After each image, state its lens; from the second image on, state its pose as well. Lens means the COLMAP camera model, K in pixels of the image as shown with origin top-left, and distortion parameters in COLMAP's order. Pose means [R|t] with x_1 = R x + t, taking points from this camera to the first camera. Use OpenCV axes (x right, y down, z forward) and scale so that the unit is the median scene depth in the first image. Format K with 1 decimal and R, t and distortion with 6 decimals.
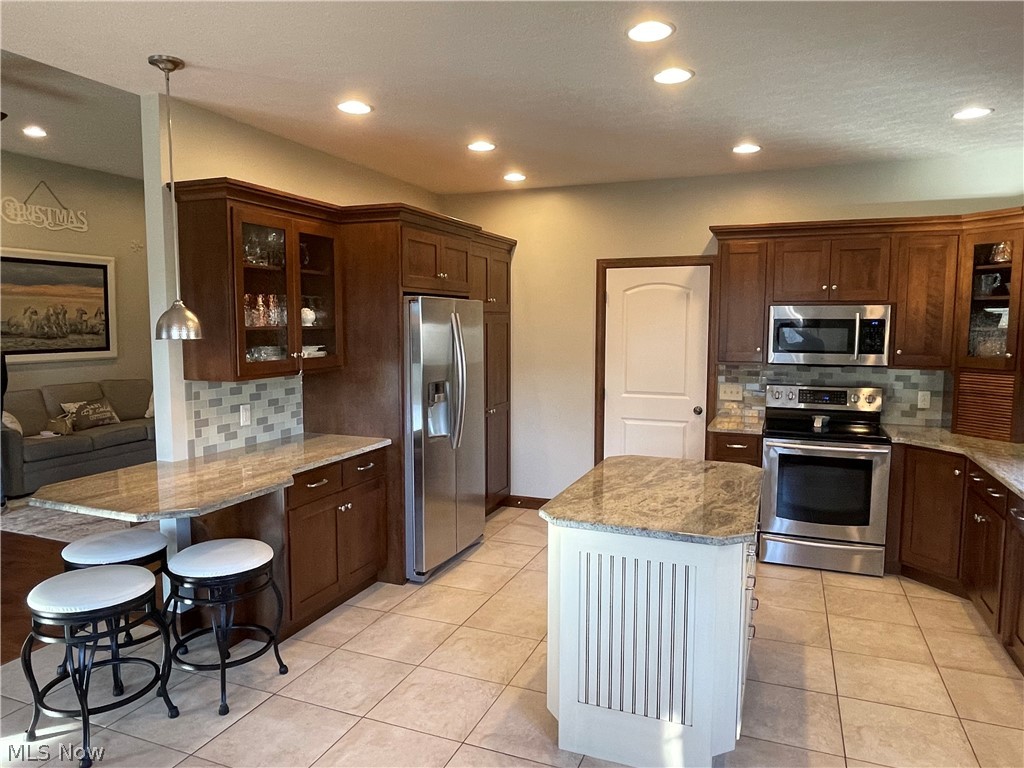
lens RADIAL K [[678.5, 0, 516.2], [0, 678.5, 385.7], [0, 0, 1]] dist [-0.005498, -0.004345]
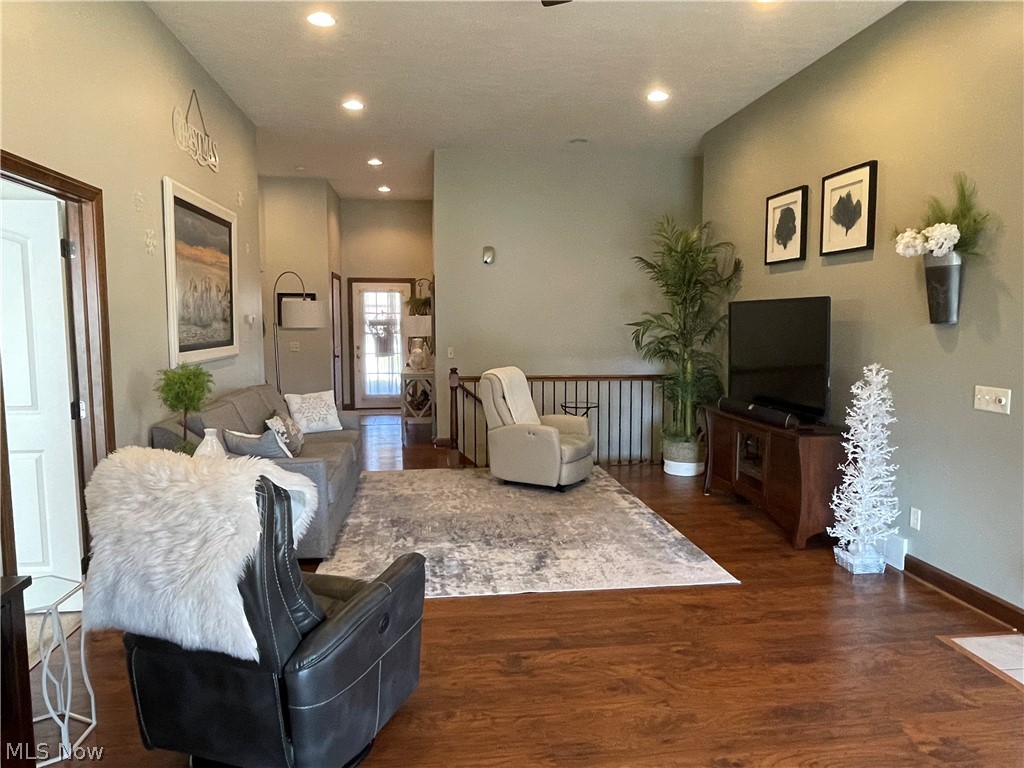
lens RADIAL K [[678.5, 0, 515.6], [0, 678.5, 382.2], [0, 0, 1]] dist [-0.005498, -0.004345]
pose [[0.859924, -0.034591, 0.509249, -0.760076], [0.034962, 0.999350, 0.008845, -0.009424], [-0.509224, 0.010198, 0.860574, 0.257634]]
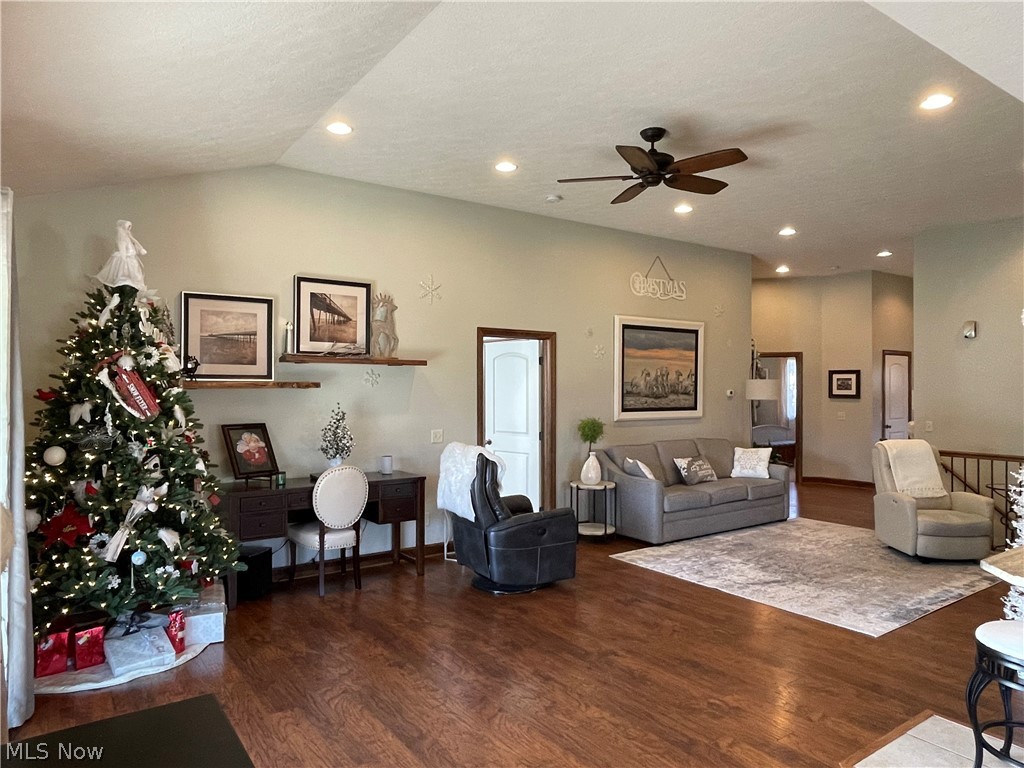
lens RADIAL K [[678.5, 0, 516.6], [0, 678.5, 382.6], [0, 0, 1]] dist [-0.005498, -0.004345]
pose [[0.848342, 0.008197, -0.529385, -0.298559], [-0.059318, 0.995056, -0.079650, 0.006280], [0.526115, 0.098973, 0.844635, -0.045147]]
